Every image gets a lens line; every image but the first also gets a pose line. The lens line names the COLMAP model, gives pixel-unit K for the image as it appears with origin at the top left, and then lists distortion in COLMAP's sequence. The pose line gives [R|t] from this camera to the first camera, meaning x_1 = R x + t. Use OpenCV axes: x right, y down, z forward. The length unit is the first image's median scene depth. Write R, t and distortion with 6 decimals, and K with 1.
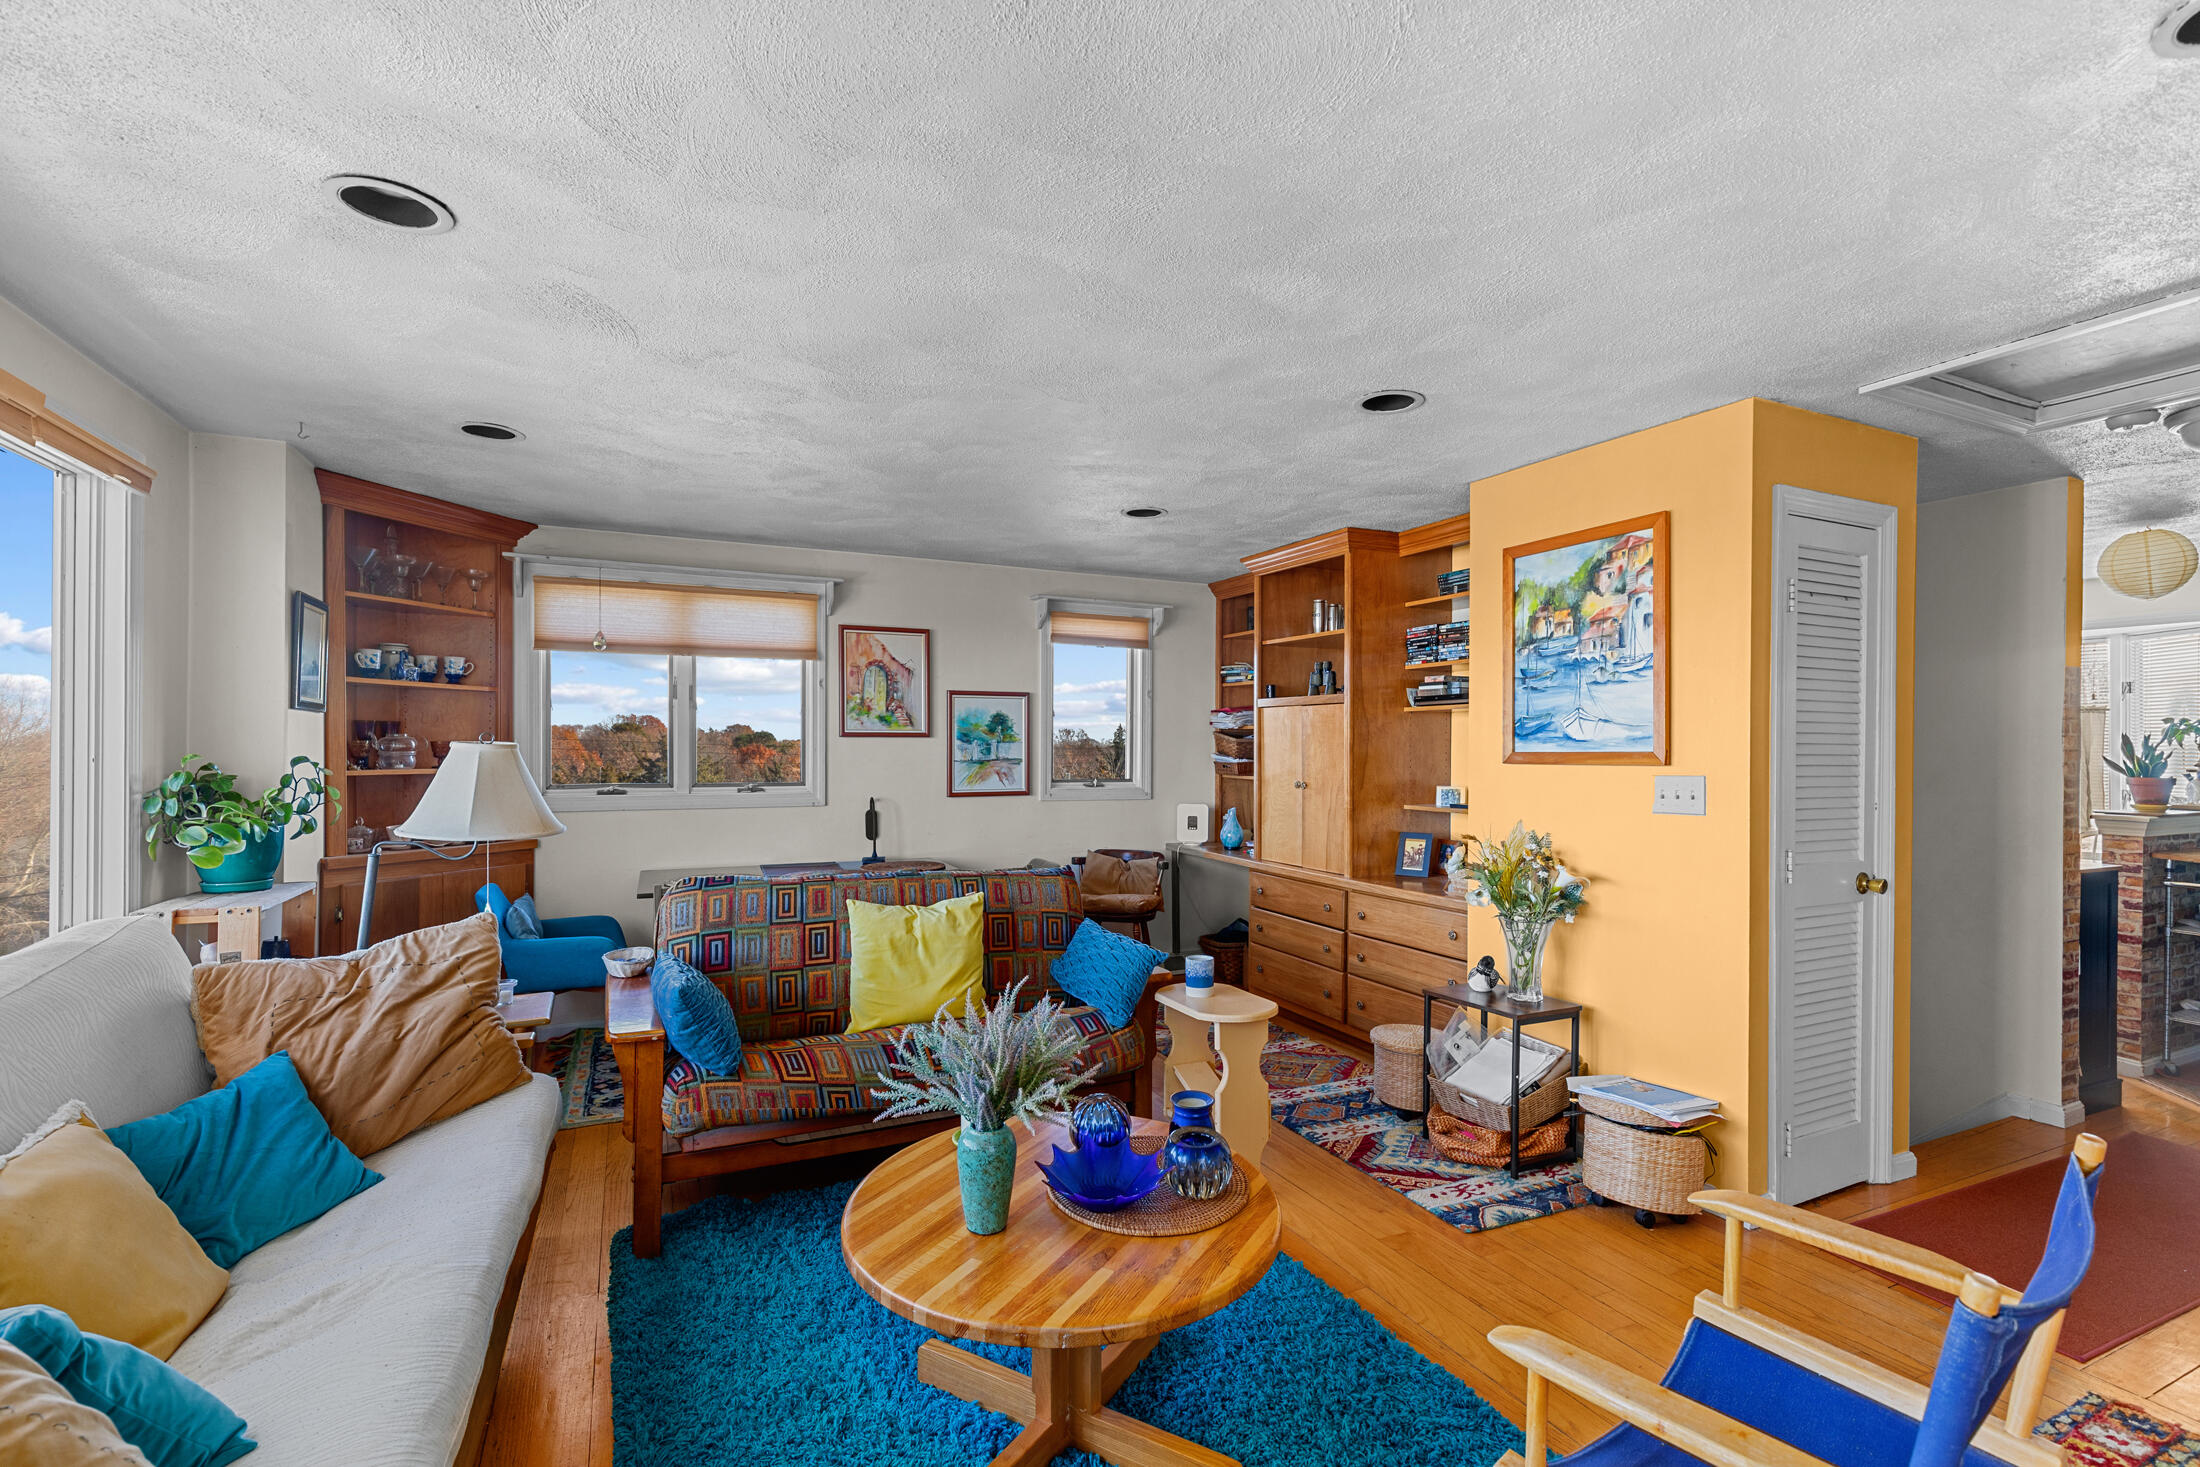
lens RADIAL K [[990.4, 0, 1129.6], [0, 990.4, 749.7], [0, 0, 1]] dist [0.010903, -0.003015]
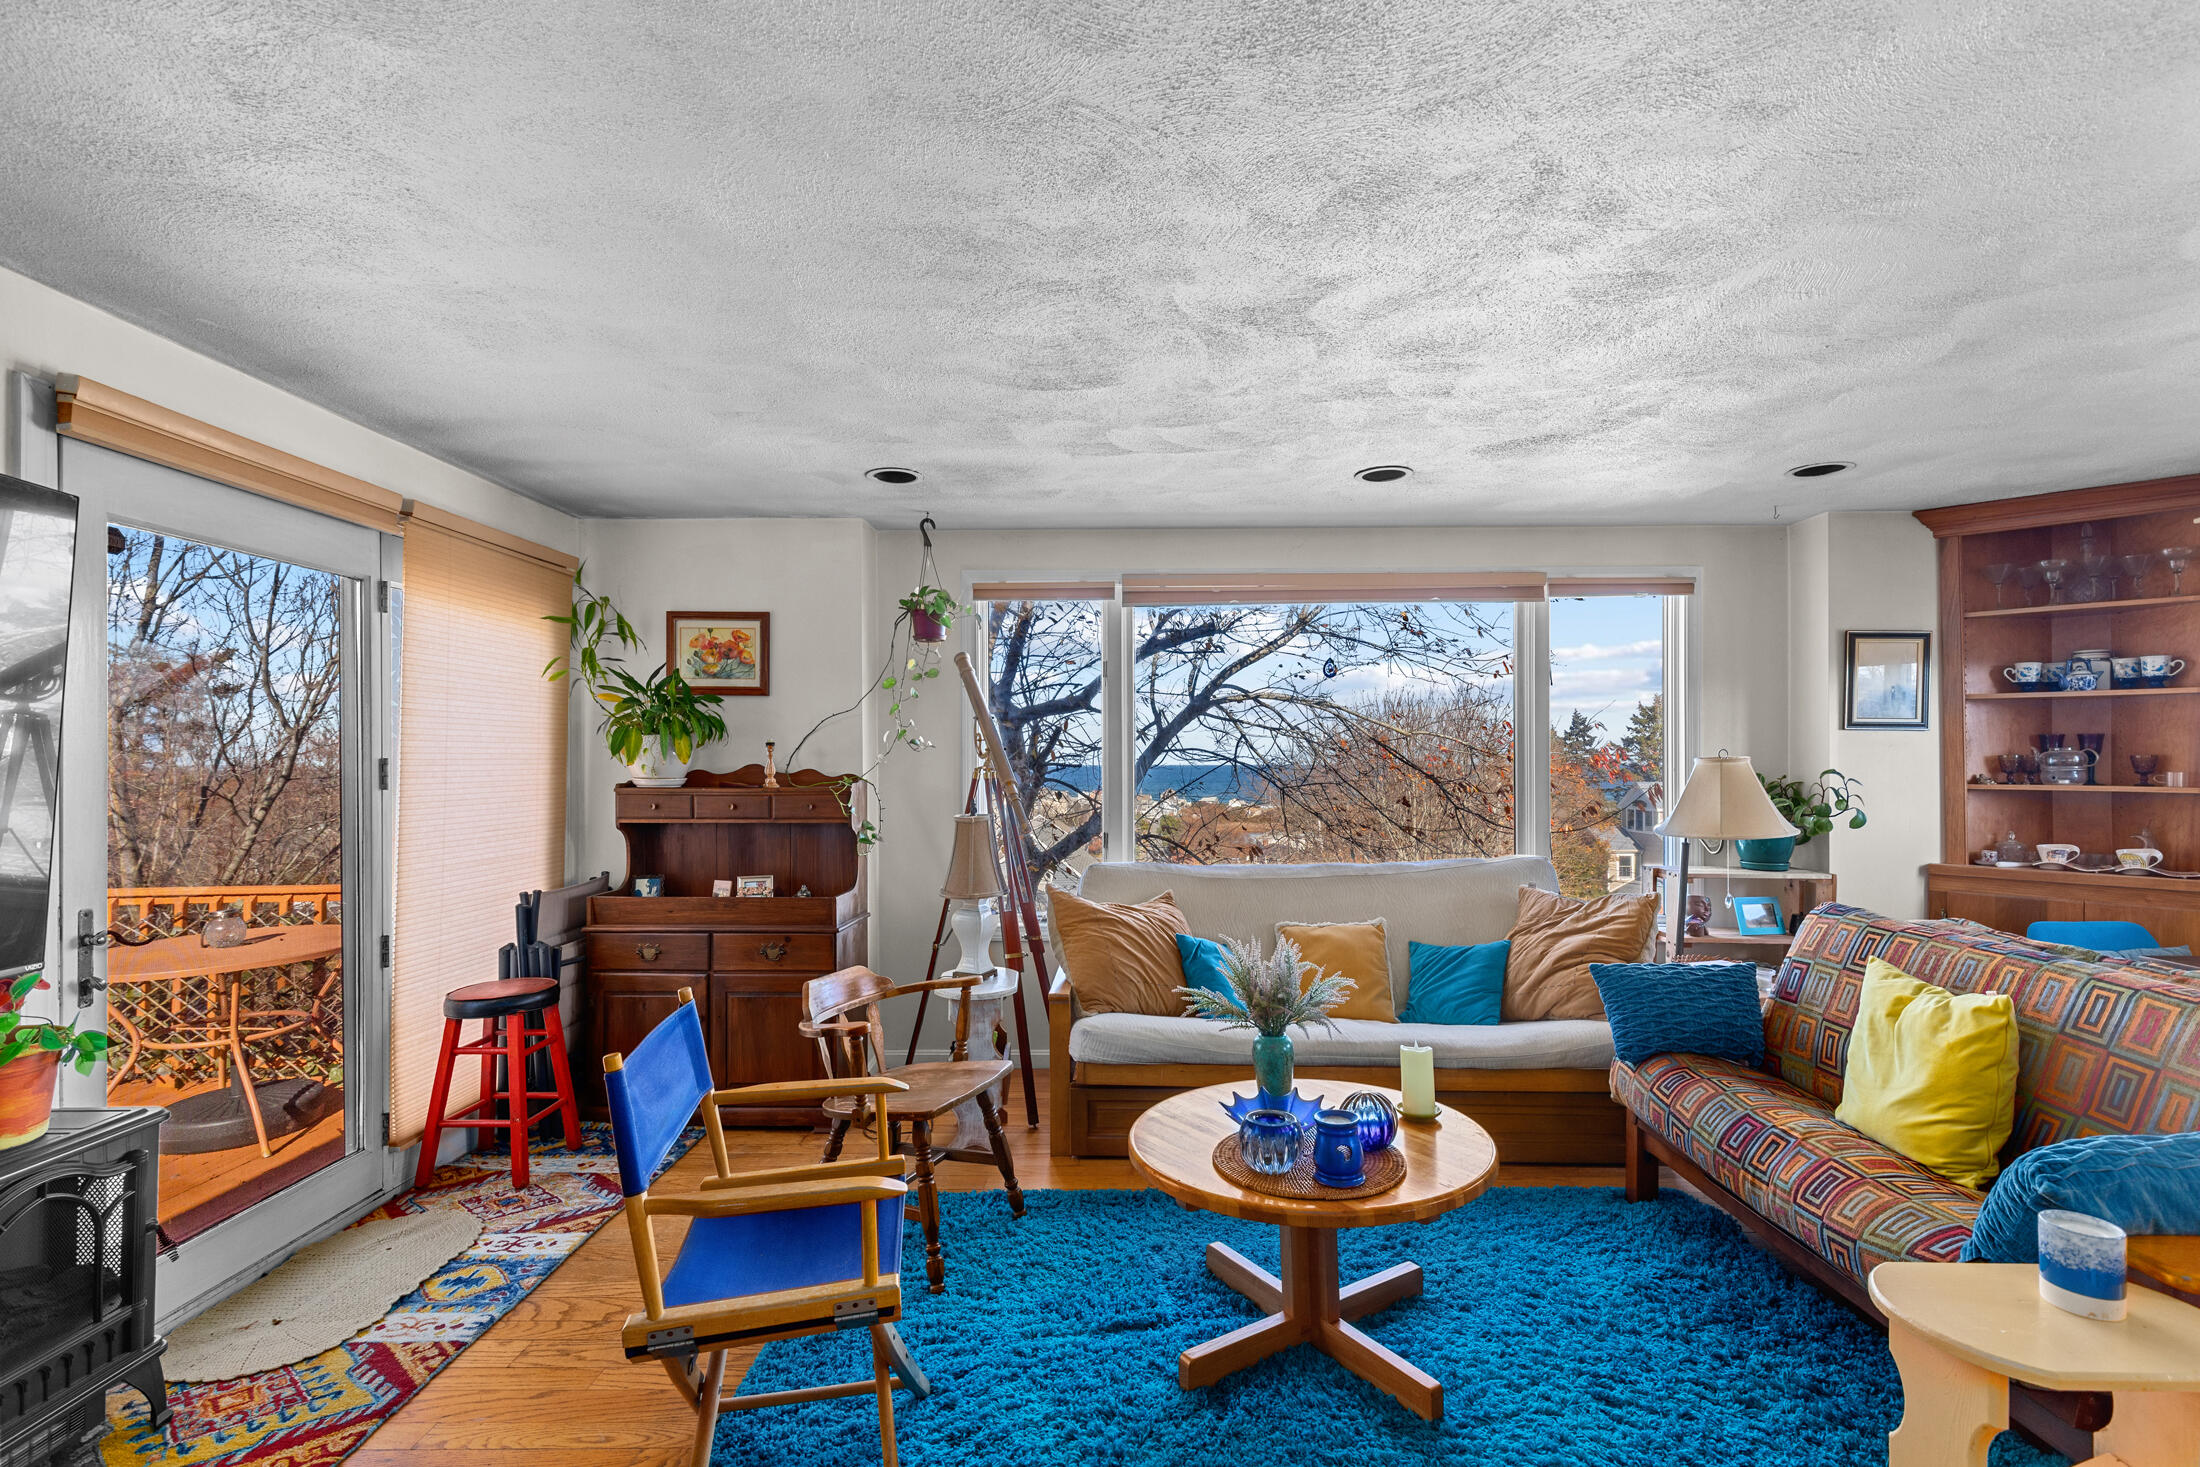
lens RADIAL K [[990.4, 0, 1122.4], [0, 990.4, 750.1], [0, 0, 1]] dist [0.010903, -0.003015]
pose [[-0.438262, -0.012235, -0.898764, 0.400651], [-0.002347, 0.999920, -0.012467, 0.000289], [0.898844, -0.003354, -0.438255, 0.480471]]
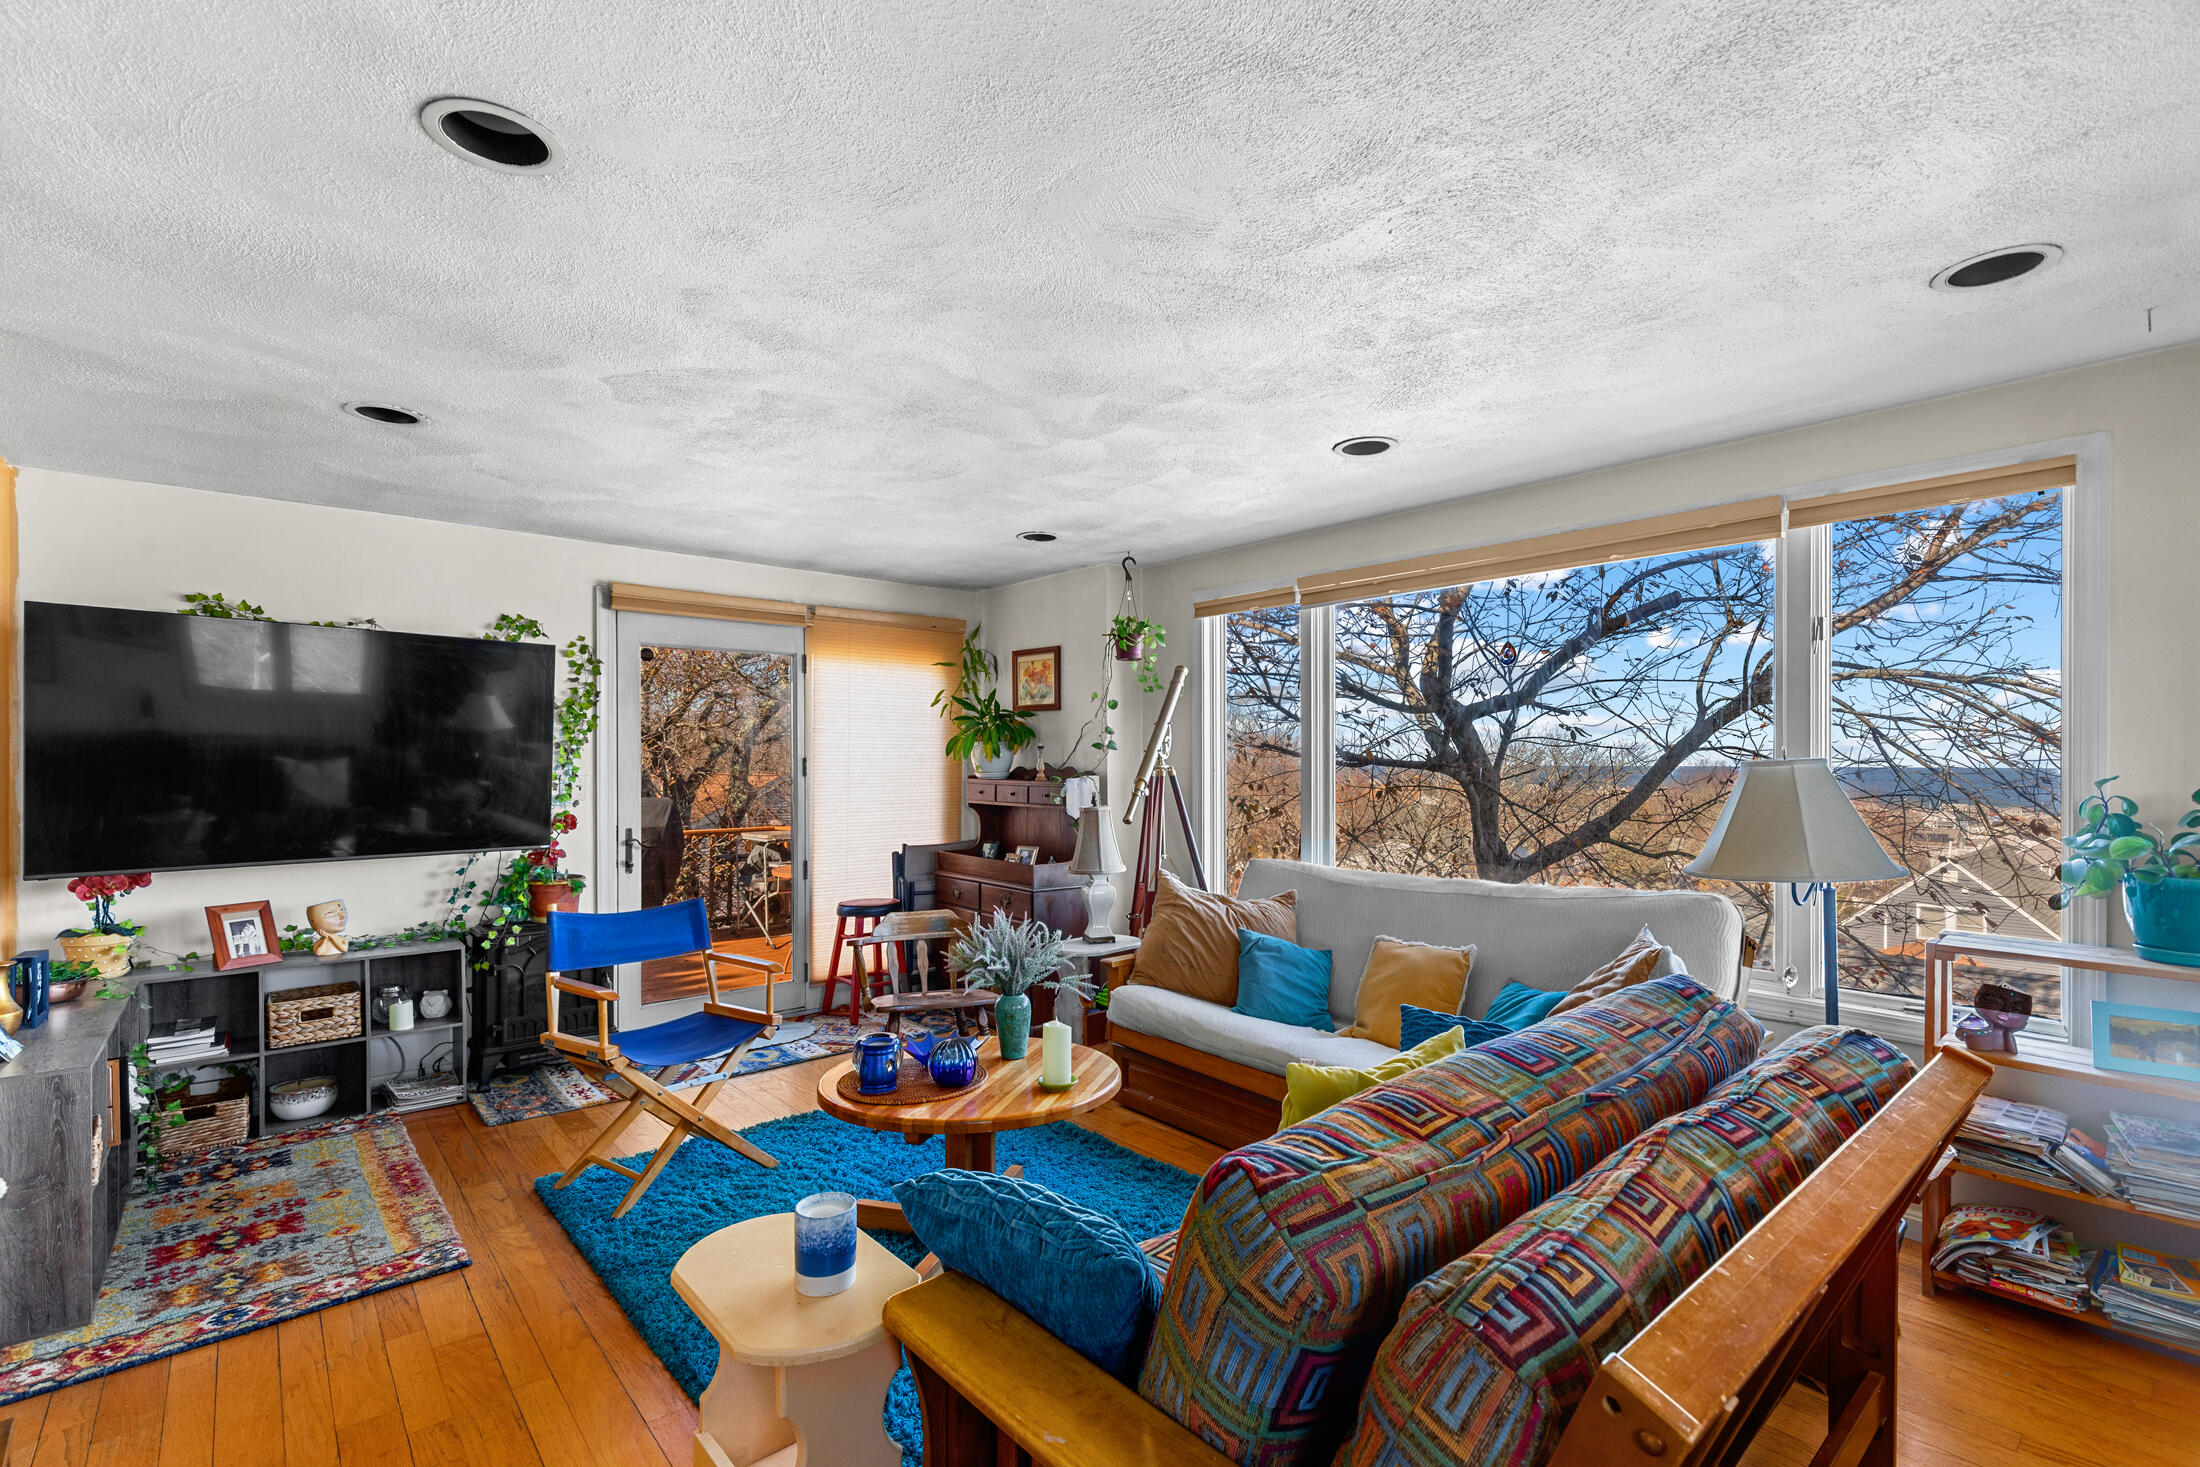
lens RADIAL K [[990.4, 0, 1107.6], [0, 990.4, 754.1], [0, 0, 1]] dist [0.010903, -0.003015]
pose [[-0.962695, -0.005229, -0.270539, 0.045835], [-0.004729, 0.999986, -0.002500, -0.004102], [0.270548, -0.001127, -0.962706, 0.880845]]
